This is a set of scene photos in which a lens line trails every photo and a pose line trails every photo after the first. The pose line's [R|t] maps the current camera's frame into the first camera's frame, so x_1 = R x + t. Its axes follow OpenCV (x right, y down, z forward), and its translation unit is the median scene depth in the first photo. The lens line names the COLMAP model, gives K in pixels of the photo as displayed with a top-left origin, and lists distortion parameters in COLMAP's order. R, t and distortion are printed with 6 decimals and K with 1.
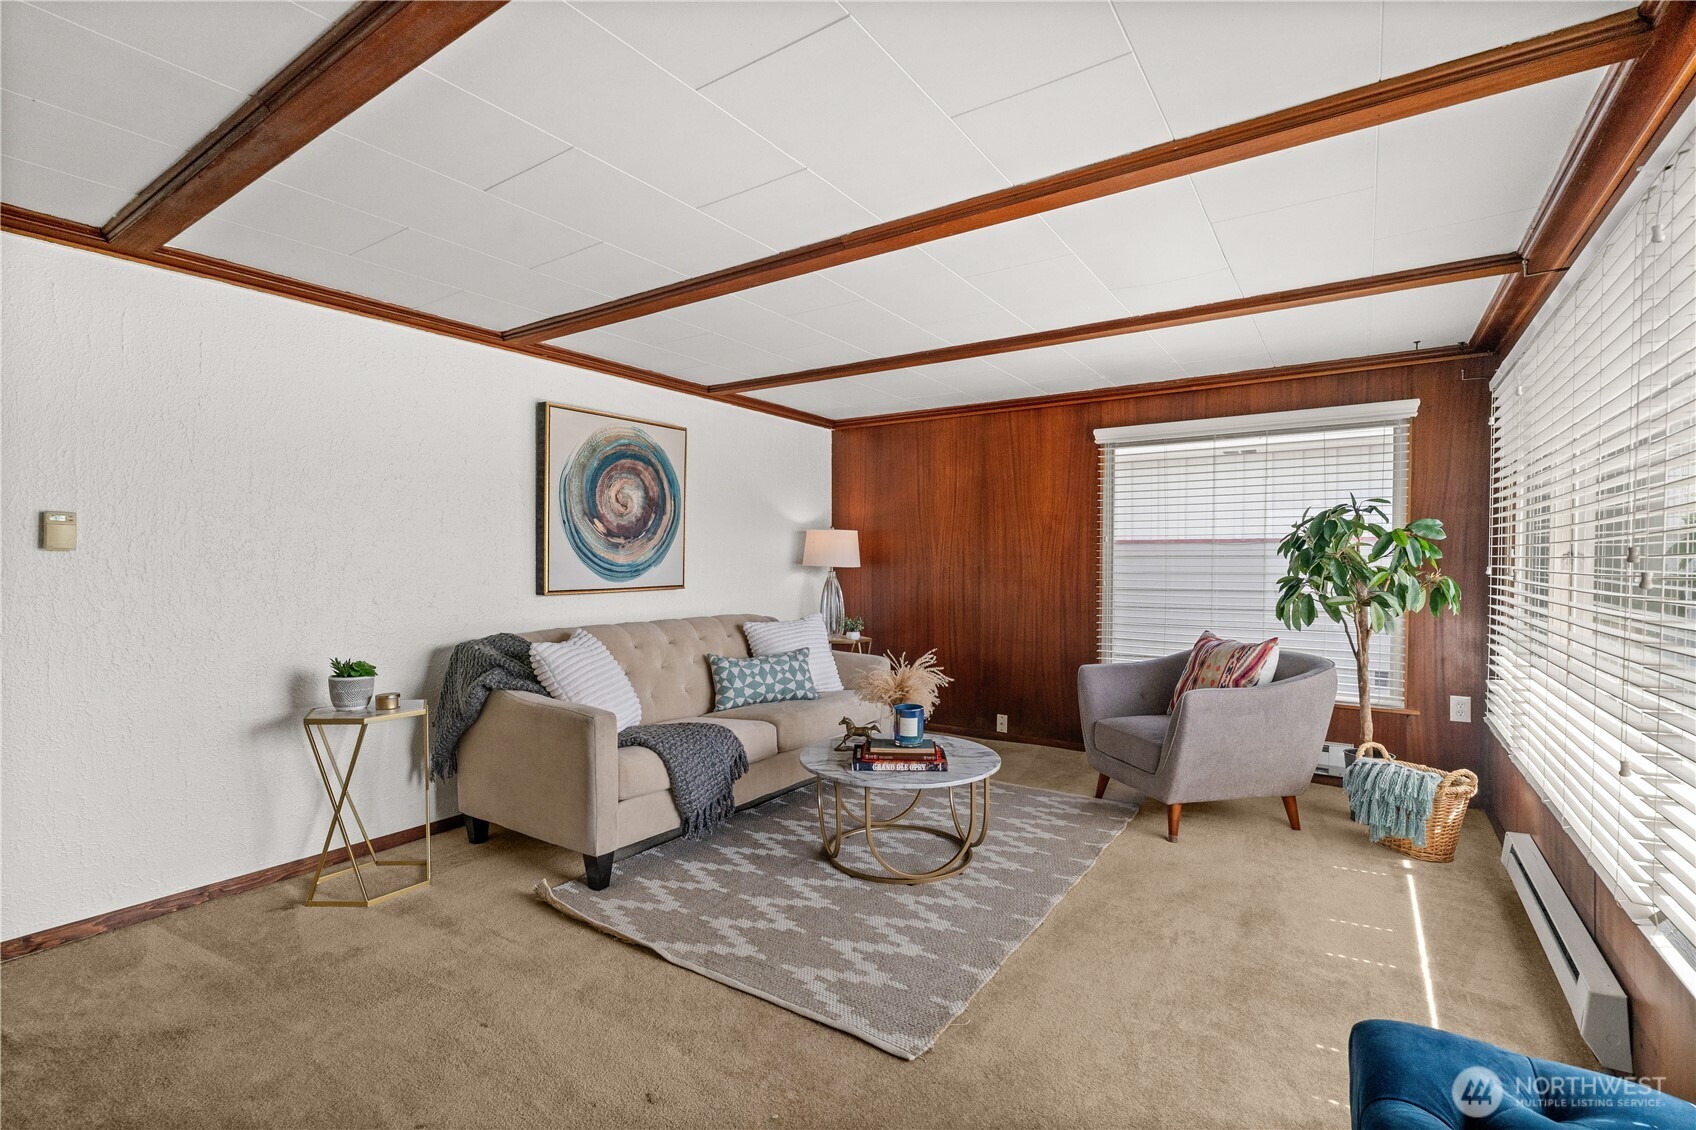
lens RADIAL K [[777.6, 0, 858.7], [0, 777.6, 577.7], [0, 0, 1]] dist [-0.008281, 0.002568]
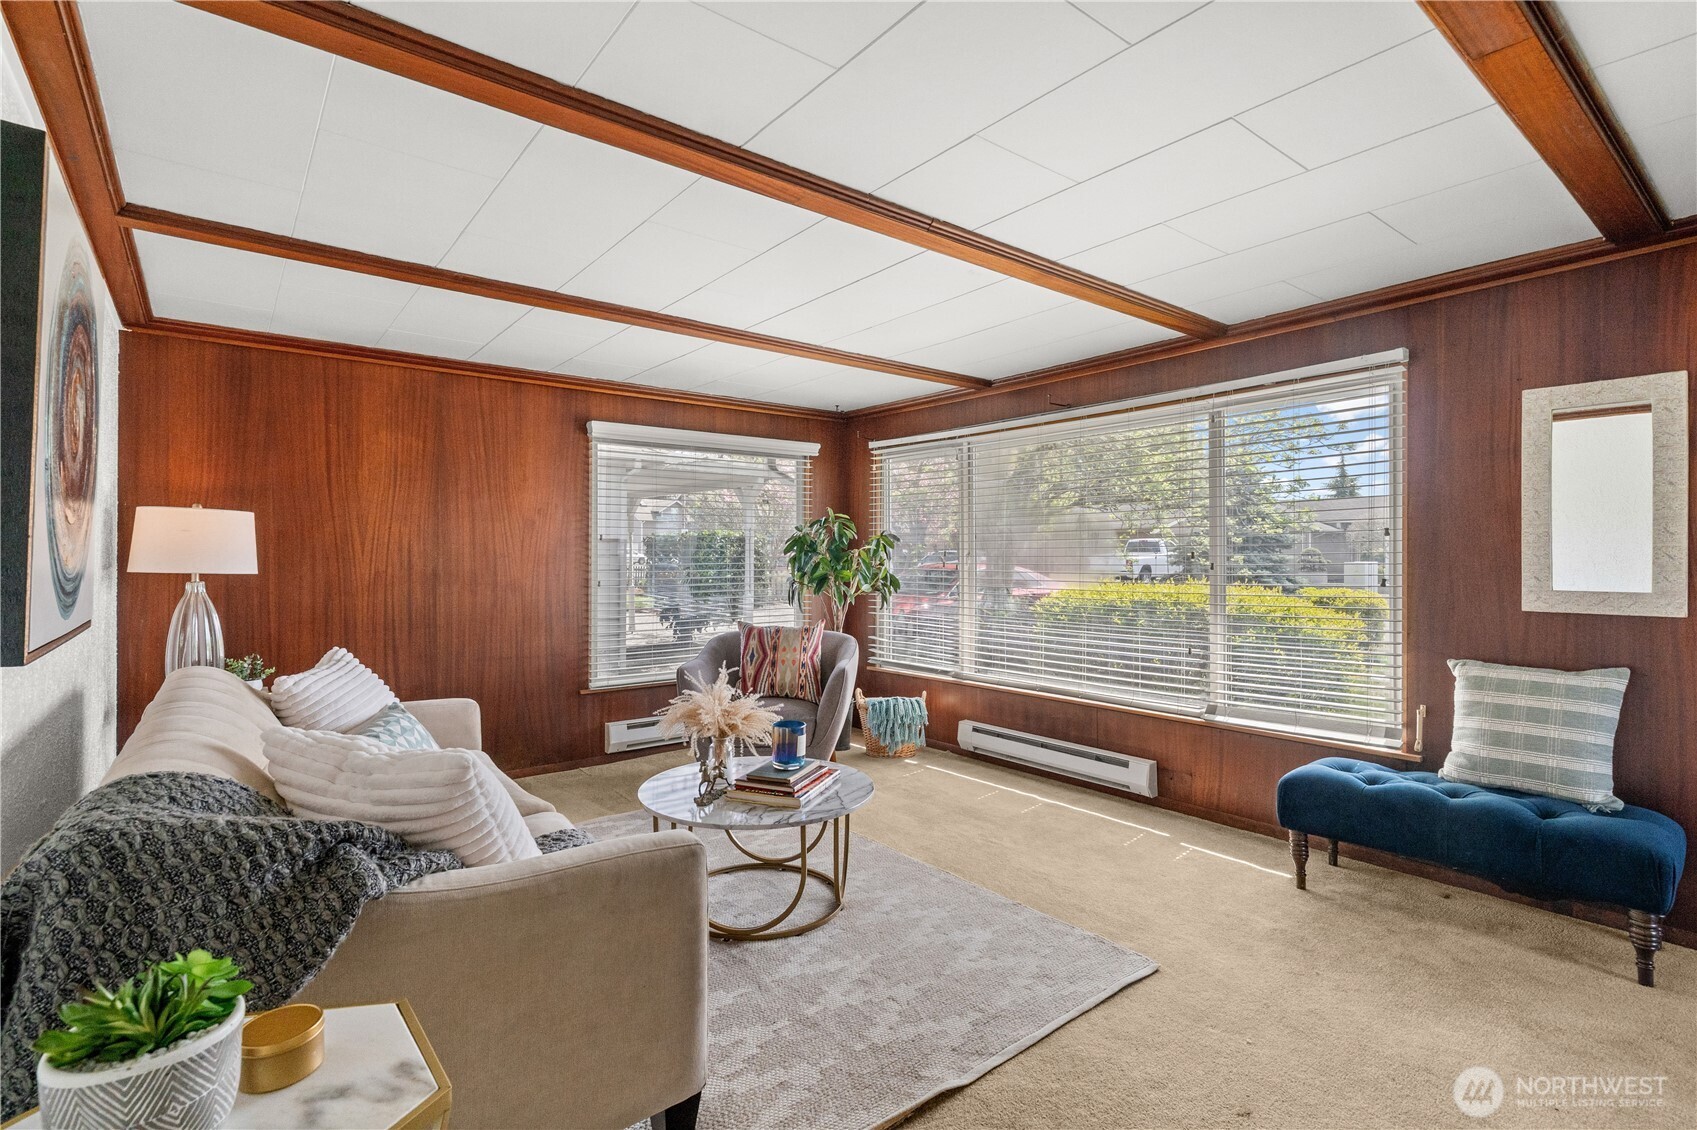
lens RADIAL K [[778.1, 0, 840.3], [0, 778.1, 550.1], [0, 0, 1]] dist [-0.008281, 0.002568]
pose [[0.319017, 0.005531, 0.947733, -0.767593], [0.026200, 0.999549, -0.014653, -0.019313], [-0.947387, 0.029506, 0.318729, 0.650928]]
